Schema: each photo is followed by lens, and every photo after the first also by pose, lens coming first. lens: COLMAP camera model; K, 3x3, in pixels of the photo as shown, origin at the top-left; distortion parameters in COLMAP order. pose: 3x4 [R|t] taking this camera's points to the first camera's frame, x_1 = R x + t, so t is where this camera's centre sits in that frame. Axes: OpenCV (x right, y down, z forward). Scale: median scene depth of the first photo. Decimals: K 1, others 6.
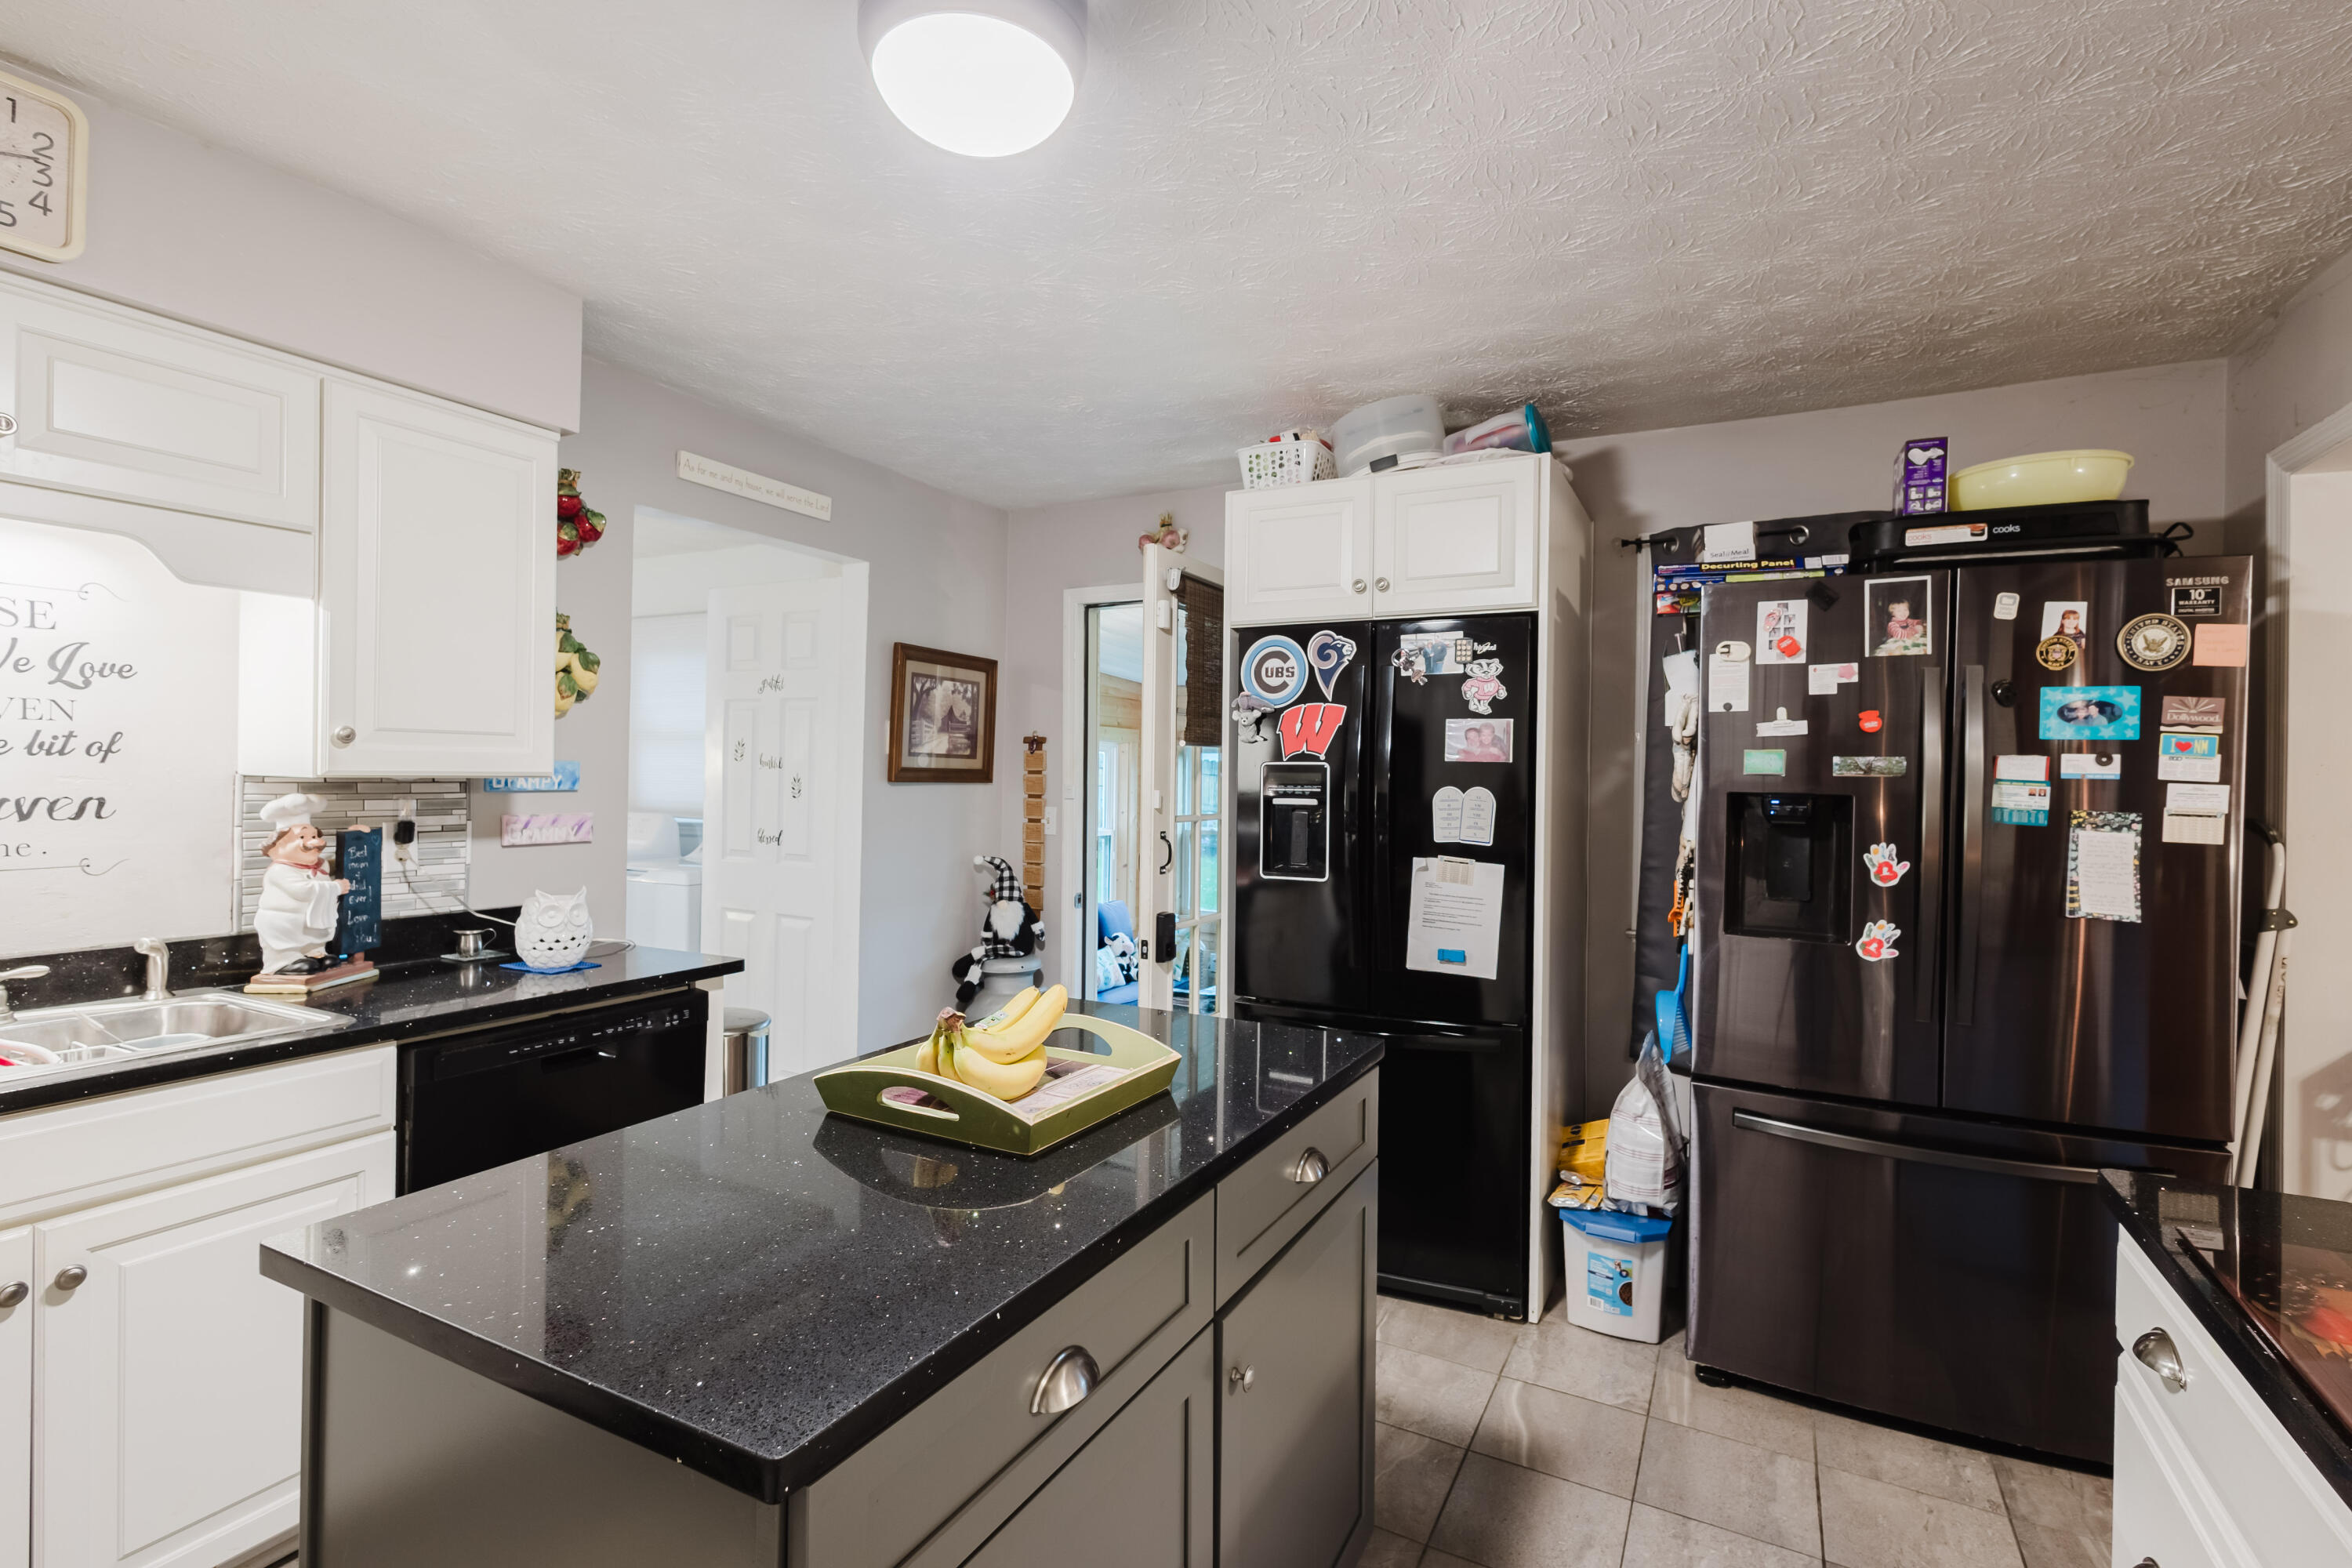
lens RADIAL K [[1083.9, 0, 1175.4], [0, 1083.9, 778.6], [0, 0, 1]] dist [0.012601, -0.002747]
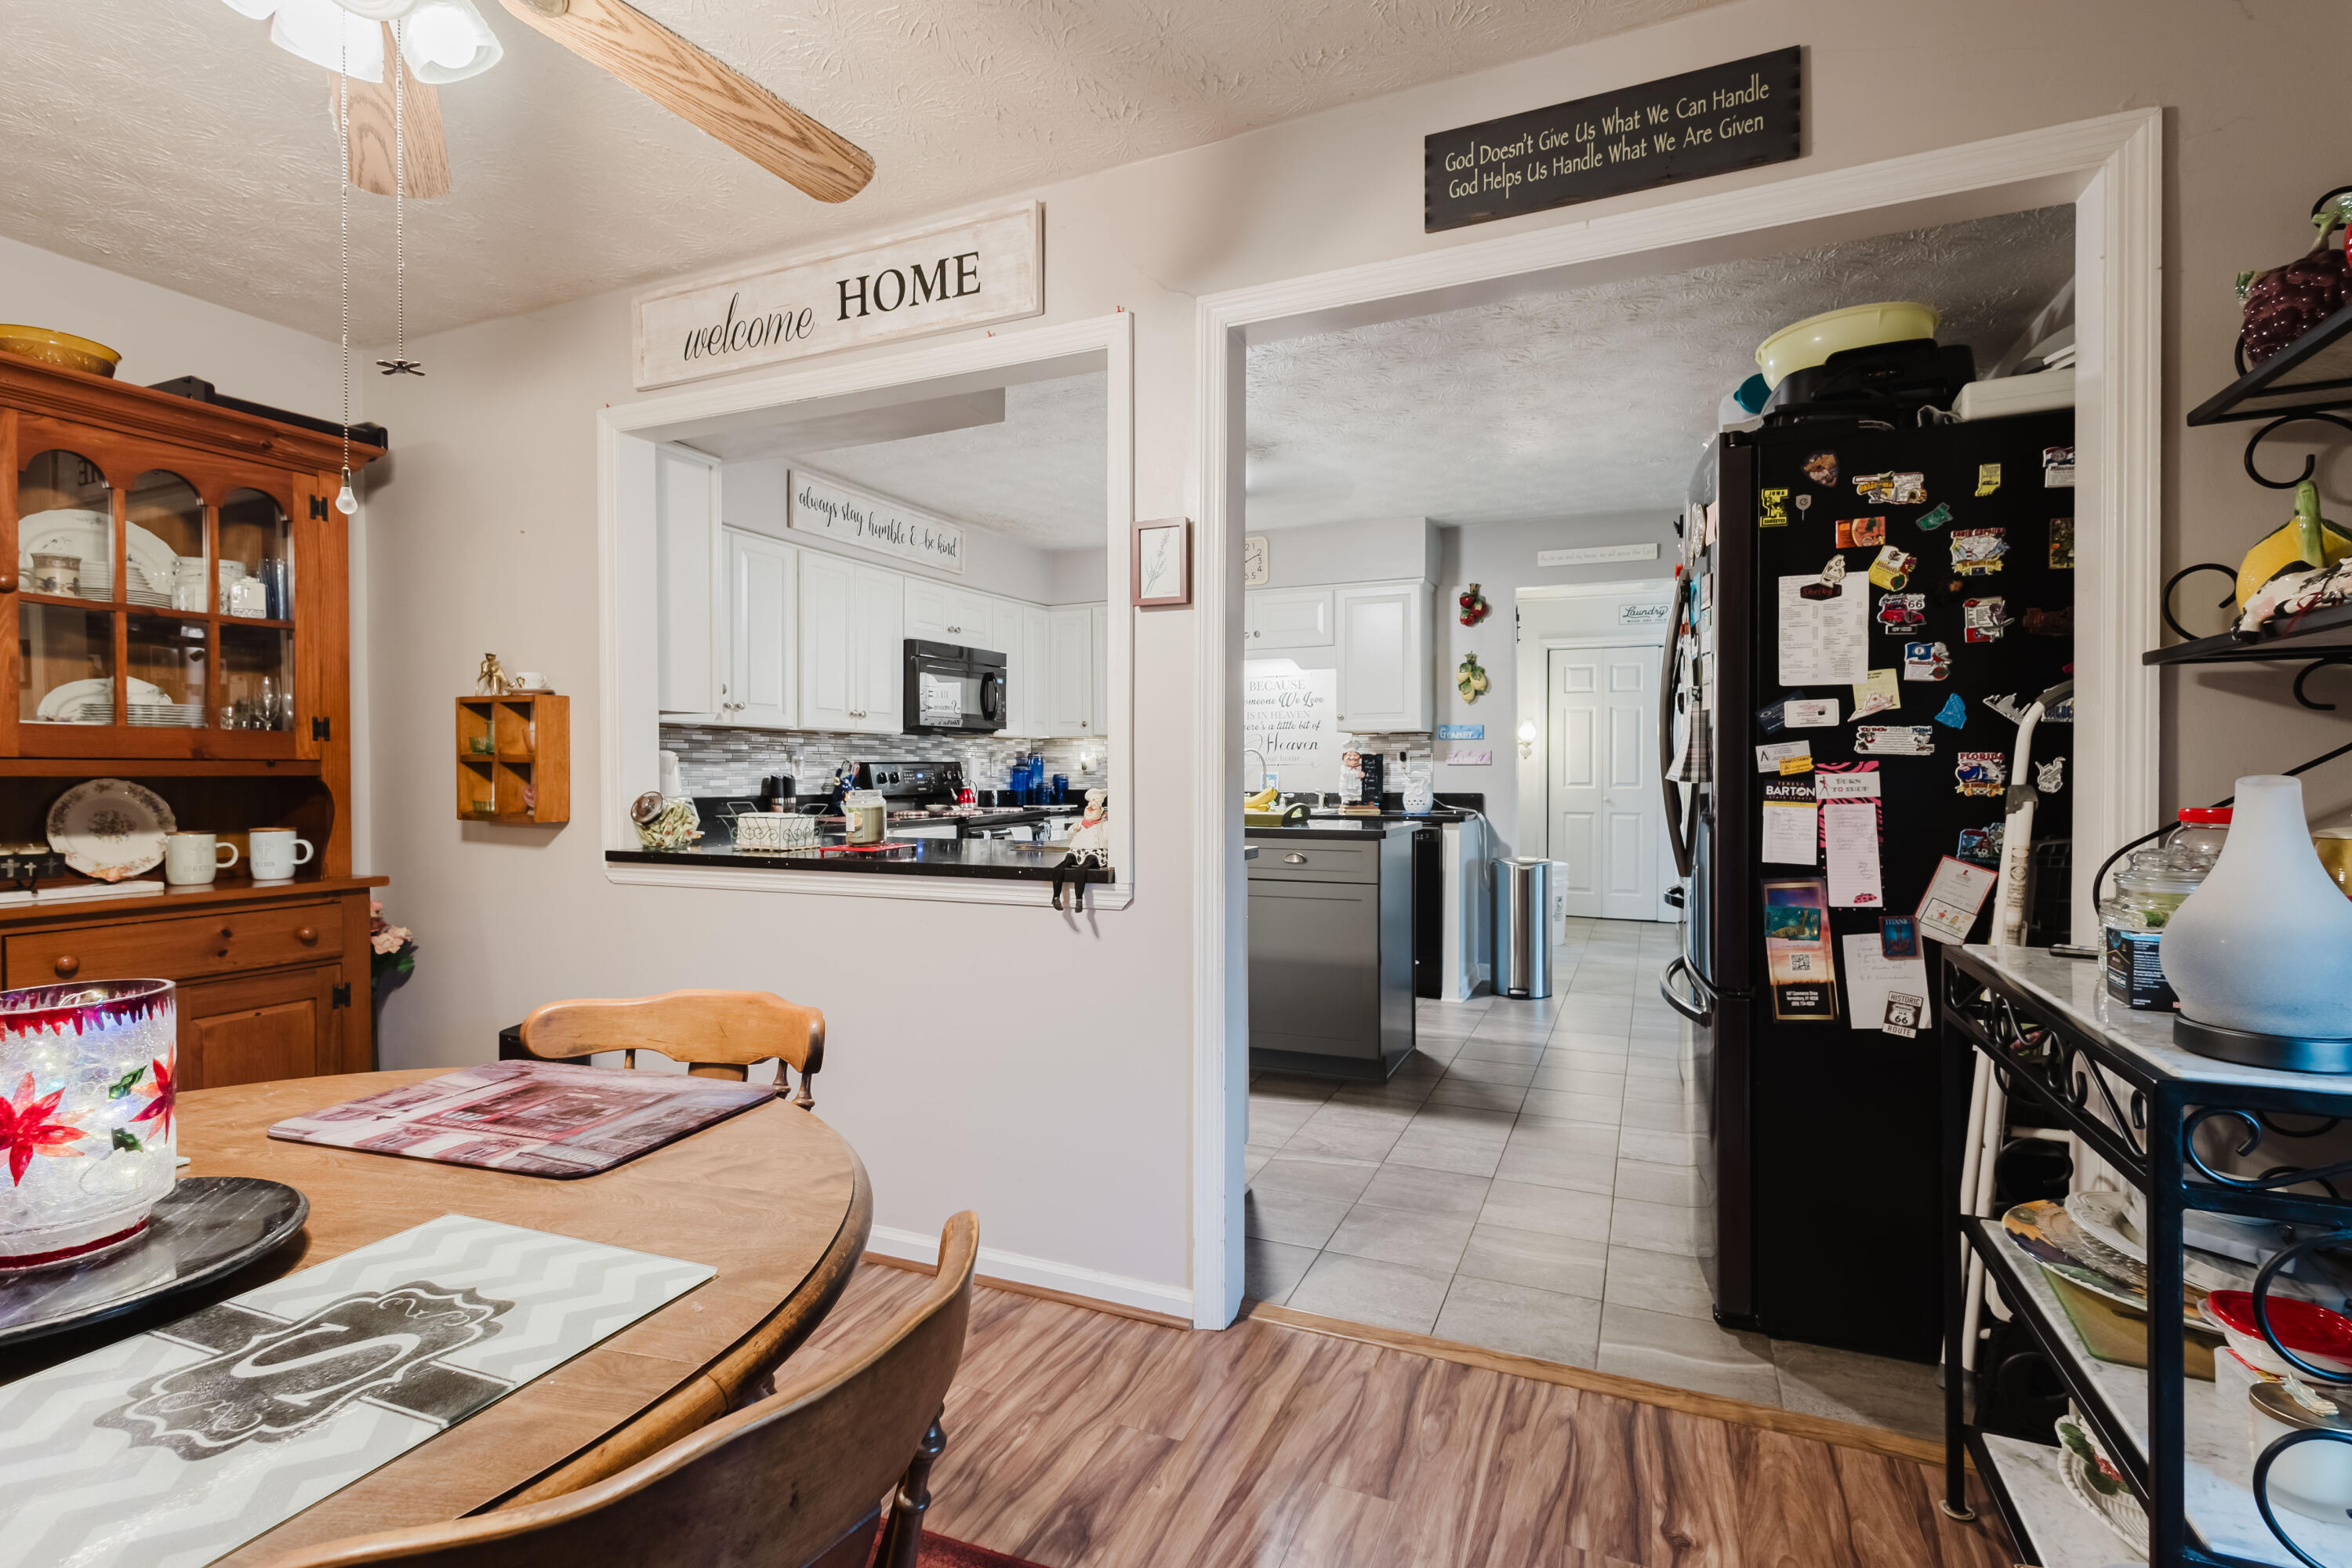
lens RADIAL K [[1083.9, 0, 1175.4], [0, 1083.9, 778.6], [0, 0, 1]] dist [0.012601, -0.002747]
pose [[0.073791, -0.005685, -0.997258, 1.565143], [-0.002046, 0.999981, -0.005852, 0.107653], [0.997272, 0.002473, 0.073778, 0.309173]]
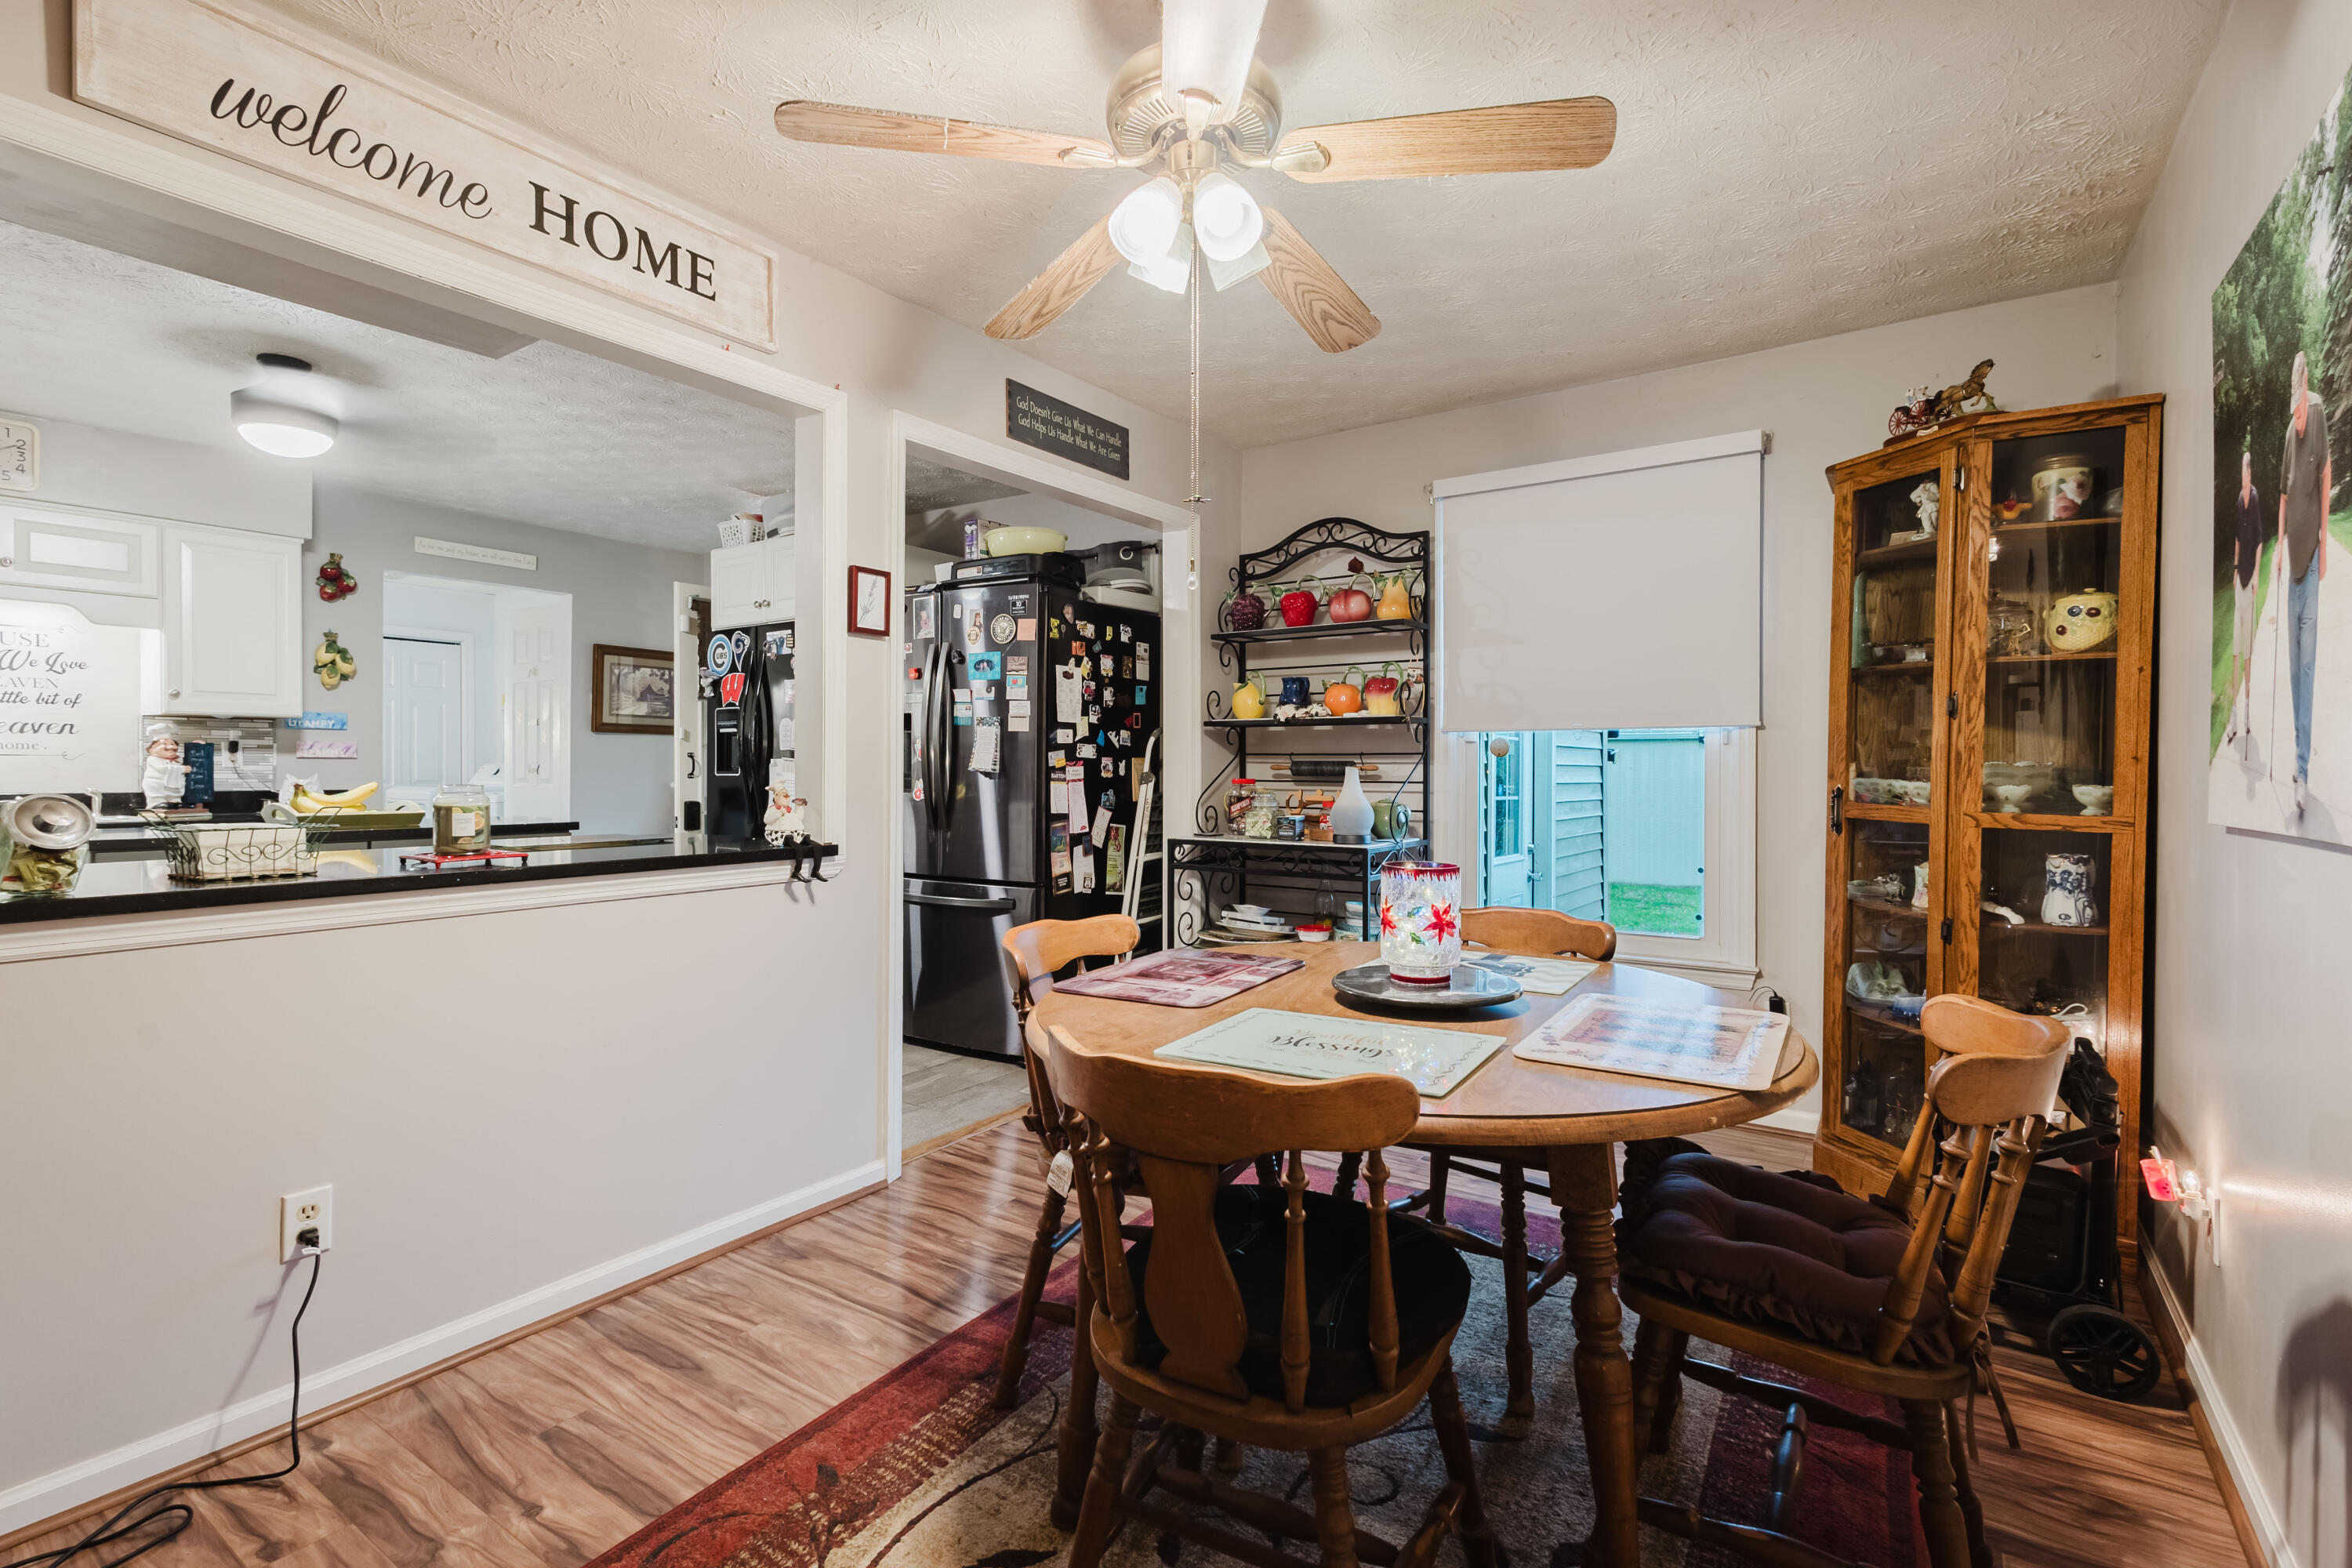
lens RADIAL K [[1083.9, 0, 1175.4], [0, 1083.9, 778.6], [0, 0, 1]] dist [0.012601, -0.002747]
pose [[0.993204, -0.009987, -0.115955, 1.138695], [0.010447, 0.999940, 0.003359, 0.111489], [0.115914, -0.004547, 0.993249, -0.712392]]
